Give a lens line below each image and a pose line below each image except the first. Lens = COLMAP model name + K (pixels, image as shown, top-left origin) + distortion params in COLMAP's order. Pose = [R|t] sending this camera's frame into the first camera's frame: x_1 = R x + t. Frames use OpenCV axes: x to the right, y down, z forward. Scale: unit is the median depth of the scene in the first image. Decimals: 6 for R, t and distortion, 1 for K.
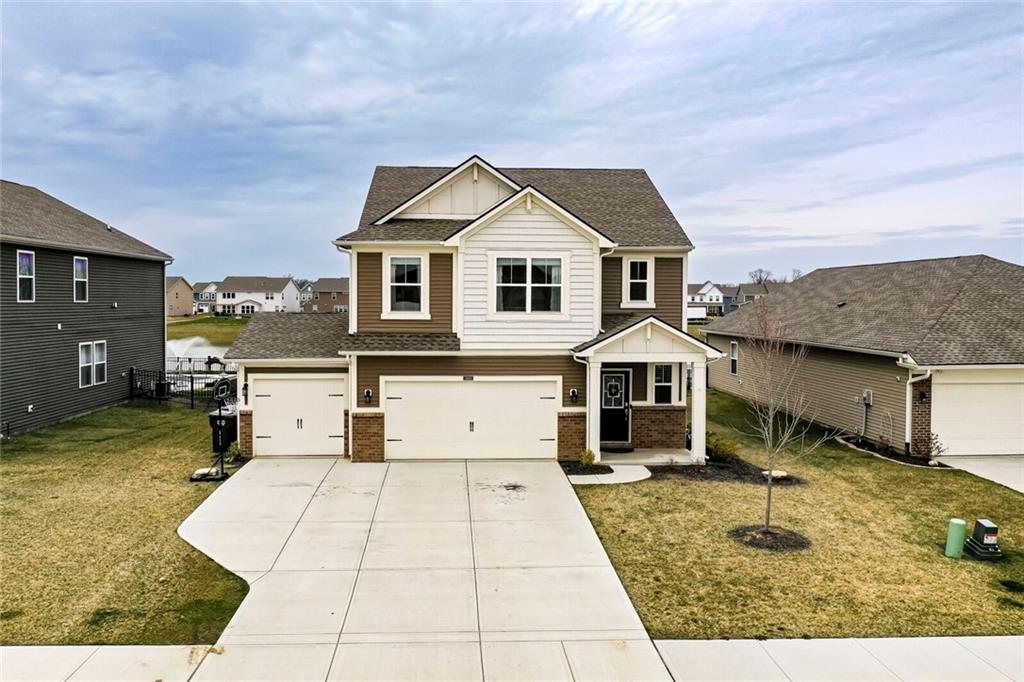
lens RADIAL K [[824.1, 0, 515.2], [0, 824.1, 319.3], [0, 0, 1]] dist [-0.002749, -0.001233]
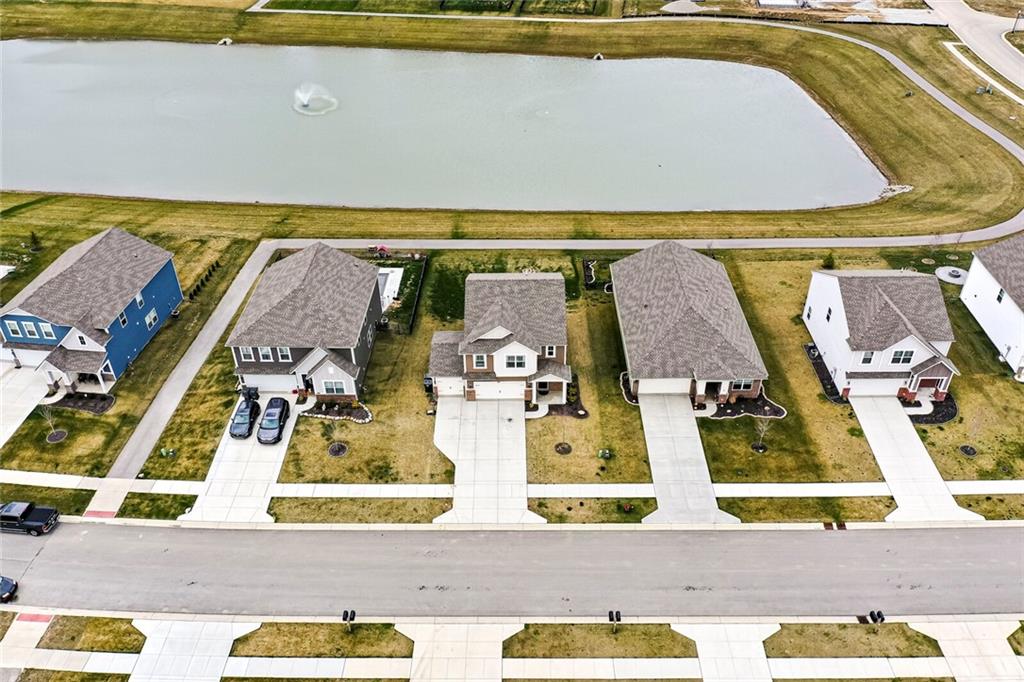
lens RADIAL K [[817.1, 0, 542.3], [0, 817.1, 341.1], [0, 0, 1]] dist [-0.004592, -0.001860]
pose [[0.999141, 0.029821, -0.028770, 0.221118], [-0.008479, 0.826755, 0.562499, -2.009668], [0.040560, -0.561772, 0.826297, -1.745163]]
